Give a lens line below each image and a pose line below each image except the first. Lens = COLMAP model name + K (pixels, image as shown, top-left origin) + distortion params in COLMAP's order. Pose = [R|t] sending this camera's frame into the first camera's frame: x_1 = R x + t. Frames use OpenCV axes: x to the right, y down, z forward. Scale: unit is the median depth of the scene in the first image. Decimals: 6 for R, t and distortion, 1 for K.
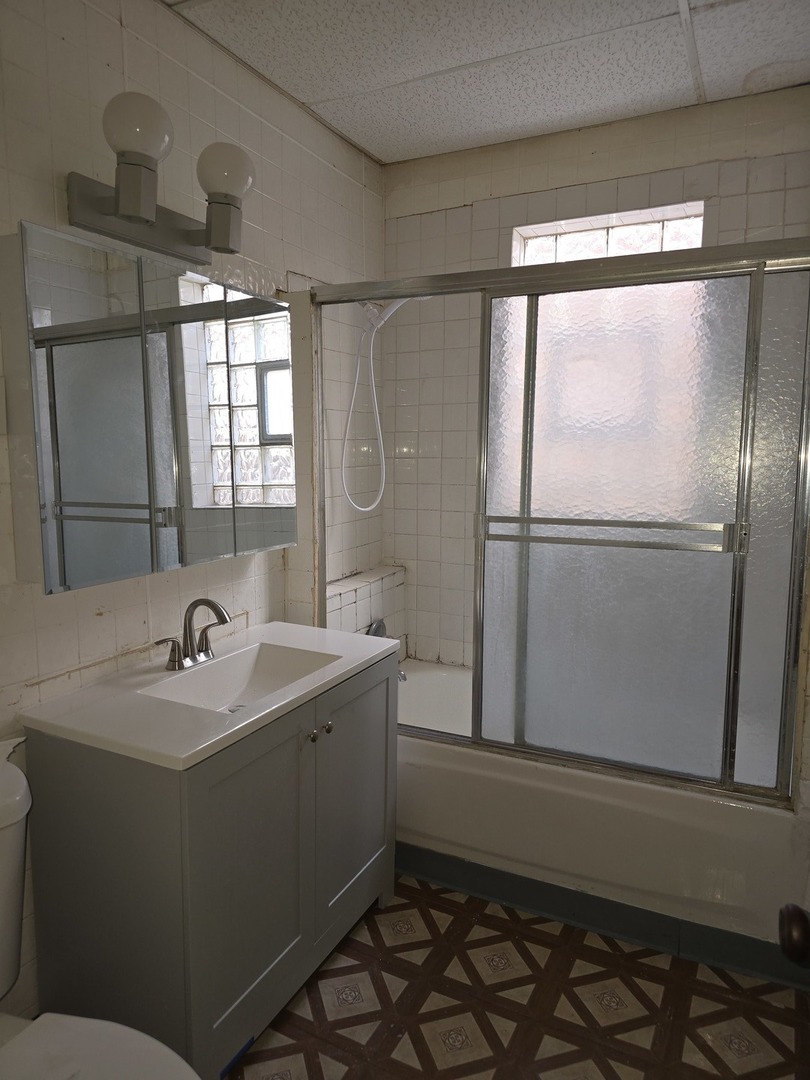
lens RADIAL K [[721.9, 0, 408.7], [0, 721.9, 541.1], [0, 0, 1]] dist [0.054906, -0.048090]
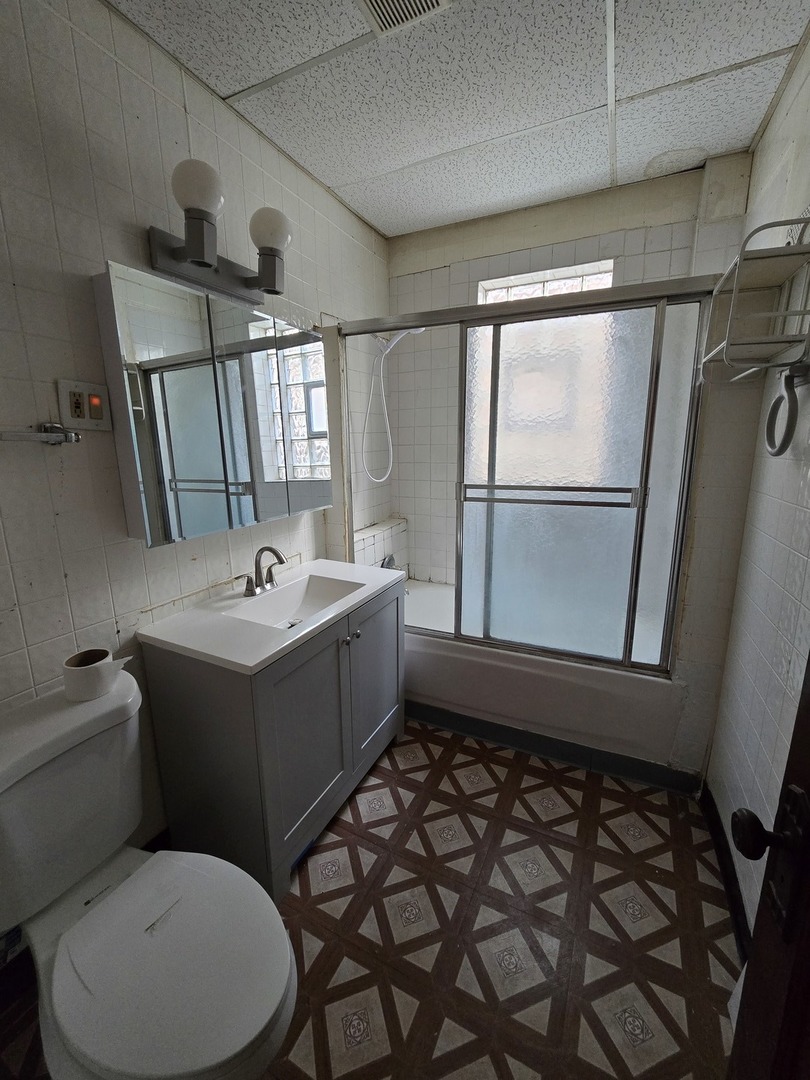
lens RADIAL K [[439.5, 0, 409.9], [0, 439.5, 533.6], [0, 0, 1]] dist [-0.004605, 0.001282]
pose [[0.999812, -0.017302, 0.008748, -0.009922], [0.016567, 0.996807, 0.078107, -0.007762], [-0.010072, -0.077947, 0.996907, 0.126779]]
